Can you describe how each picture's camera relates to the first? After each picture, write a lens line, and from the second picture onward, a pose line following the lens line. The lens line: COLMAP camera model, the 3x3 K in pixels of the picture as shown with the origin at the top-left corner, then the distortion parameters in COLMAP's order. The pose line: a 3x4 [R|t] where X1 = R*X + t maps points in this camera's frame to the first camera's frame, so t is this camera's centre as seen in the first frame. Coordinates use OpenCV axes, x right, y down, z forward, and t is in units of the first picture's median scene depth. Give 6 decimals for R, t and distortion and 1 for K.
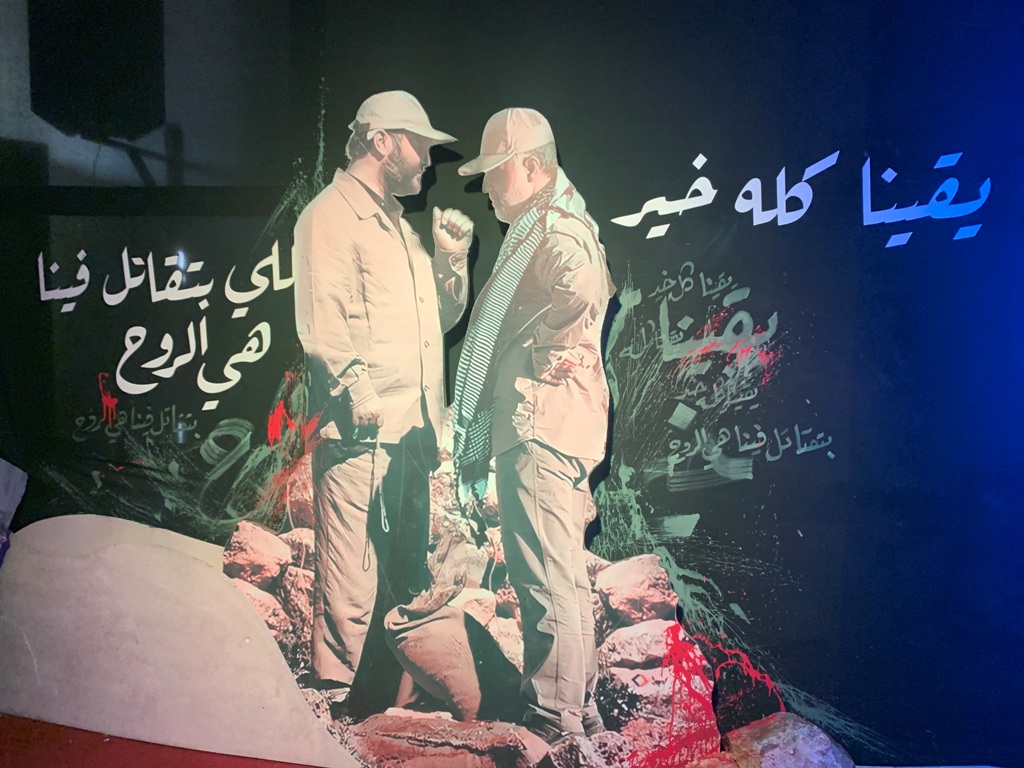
lens RADIAL K [[874.7, 0, 510.9], [0, 874.7, 380.5], [0, 0, 1]] dist [0.034953, -0.059992]
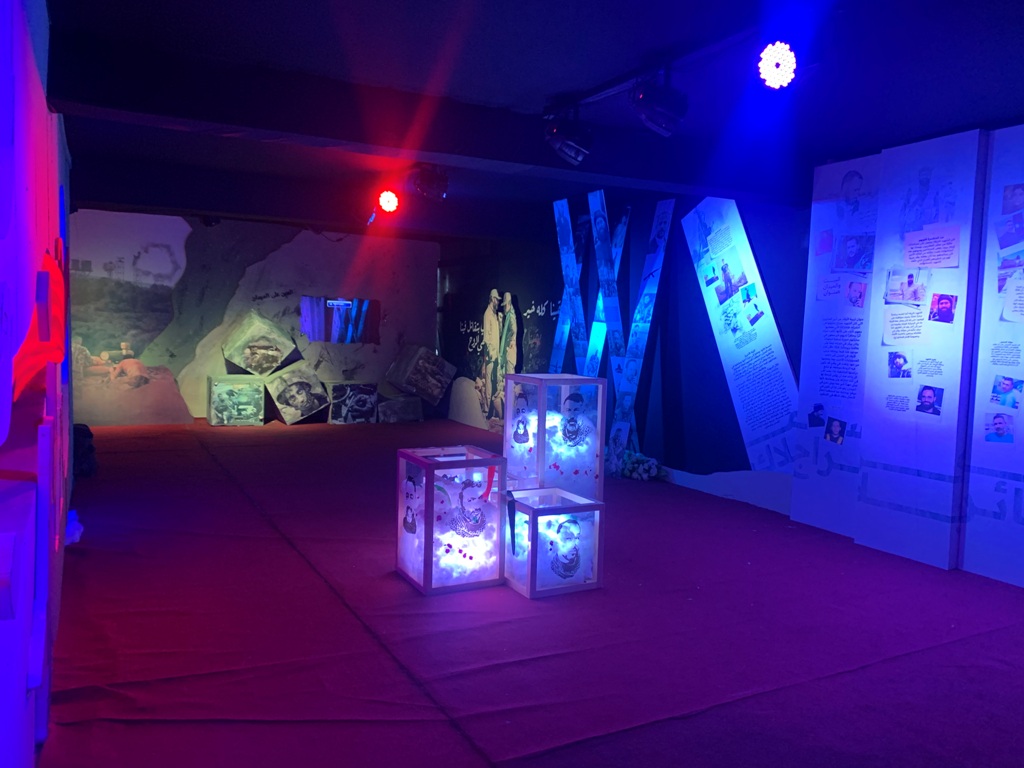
lens RADIAL K [[790.8, 0, 503.9], [0, 790.8, 378.9], [0, 0, 1]] dist [0.032988, -0.035460]
pose [[0.669543, 0.045846, -0.741357, 3.257406], [-0.072246, 0.997380, -0.003569, 0.189898], [0.739251, 0.055950, 0.671101, -1.946065]]
